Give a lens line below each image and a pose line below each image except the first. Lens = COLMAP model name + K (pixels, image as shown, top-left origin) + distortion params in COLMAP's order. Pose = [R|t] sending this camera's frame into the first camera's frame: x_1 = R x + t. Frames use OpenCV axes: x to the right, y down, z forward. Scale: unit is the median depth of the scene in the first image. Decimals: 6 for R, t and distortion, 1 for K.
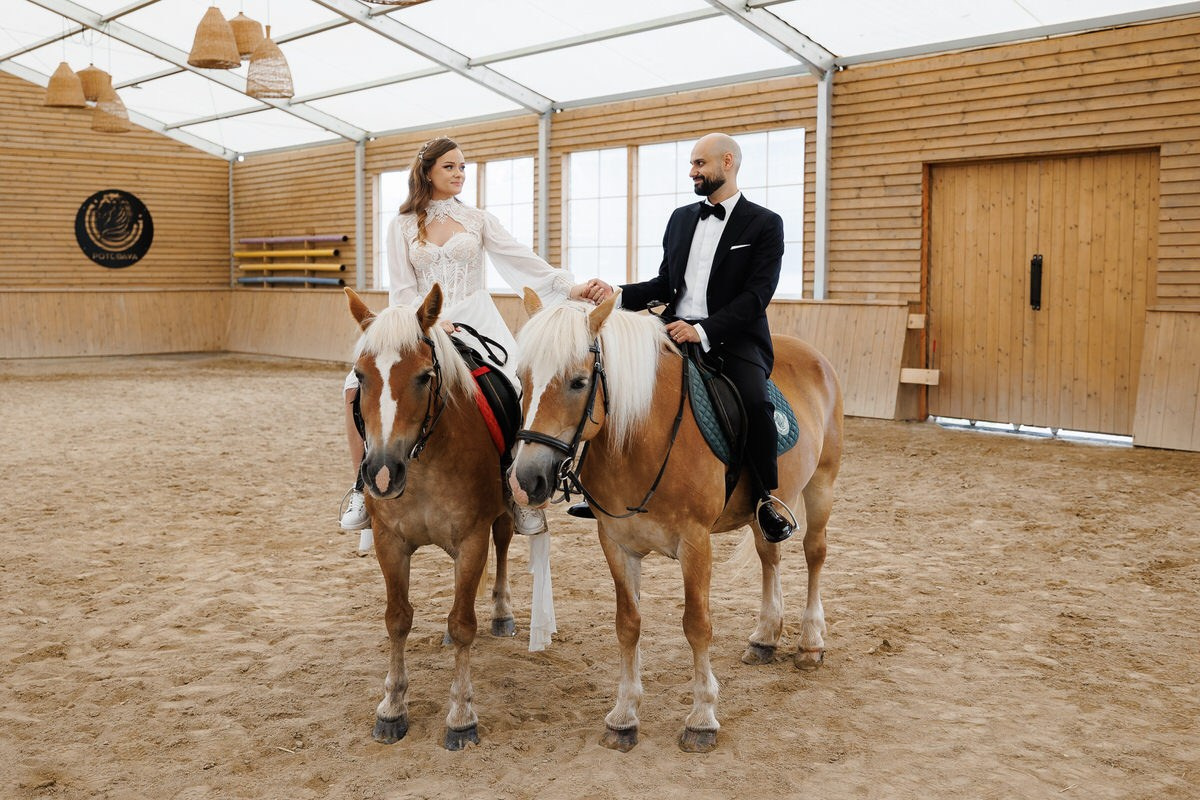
lens RADIAL K [[1274.6, 0, 602.6], [0, 1274.6, 370.6], [0, 0, 1]] dist [-0.022298, 0.000000]
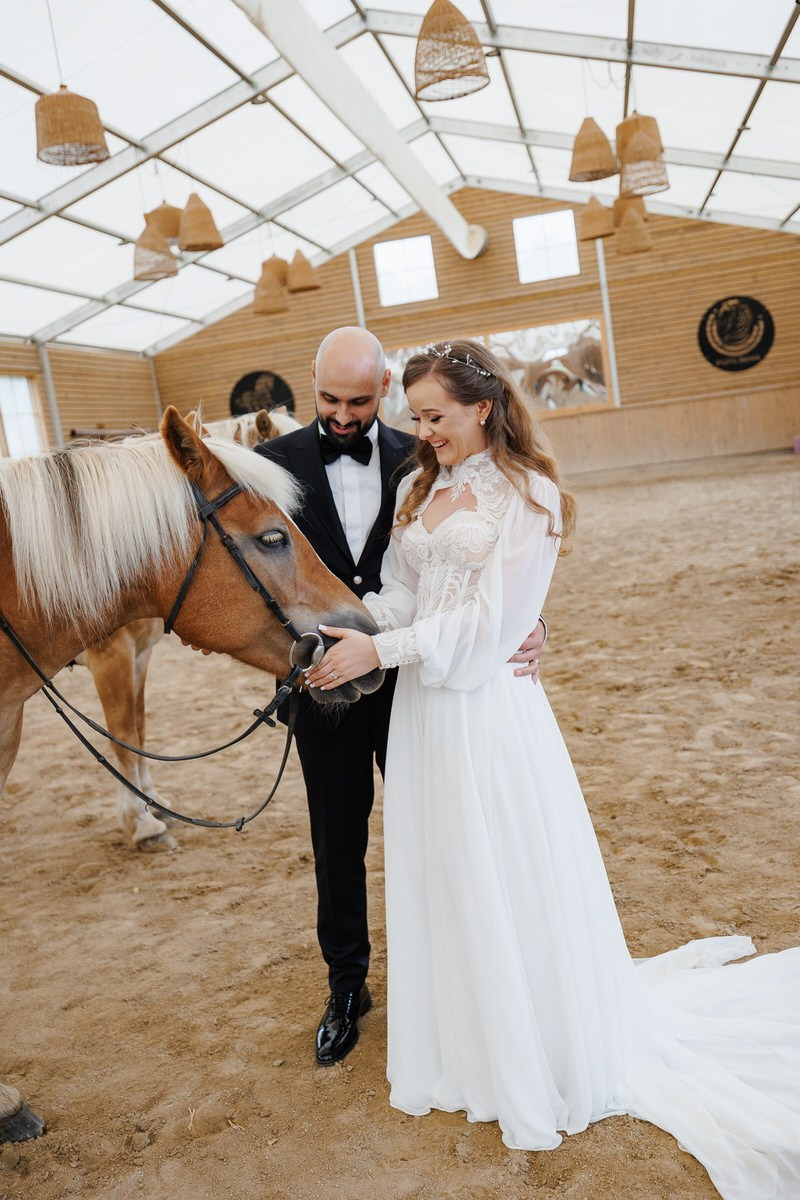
lens RADIAL K [[1160.5, 0, 407.0], [0, 1160.5, 604.3], [0, 0, 1]] dist [-0.013473, 0.000000]
pose [[0.628460, 0.016393, -0.777669, 0.197294], [0.085710, 0.992231, 0.090180, 0.001055], [0.773105, -0.123328, 0.622172, 0.166333]]
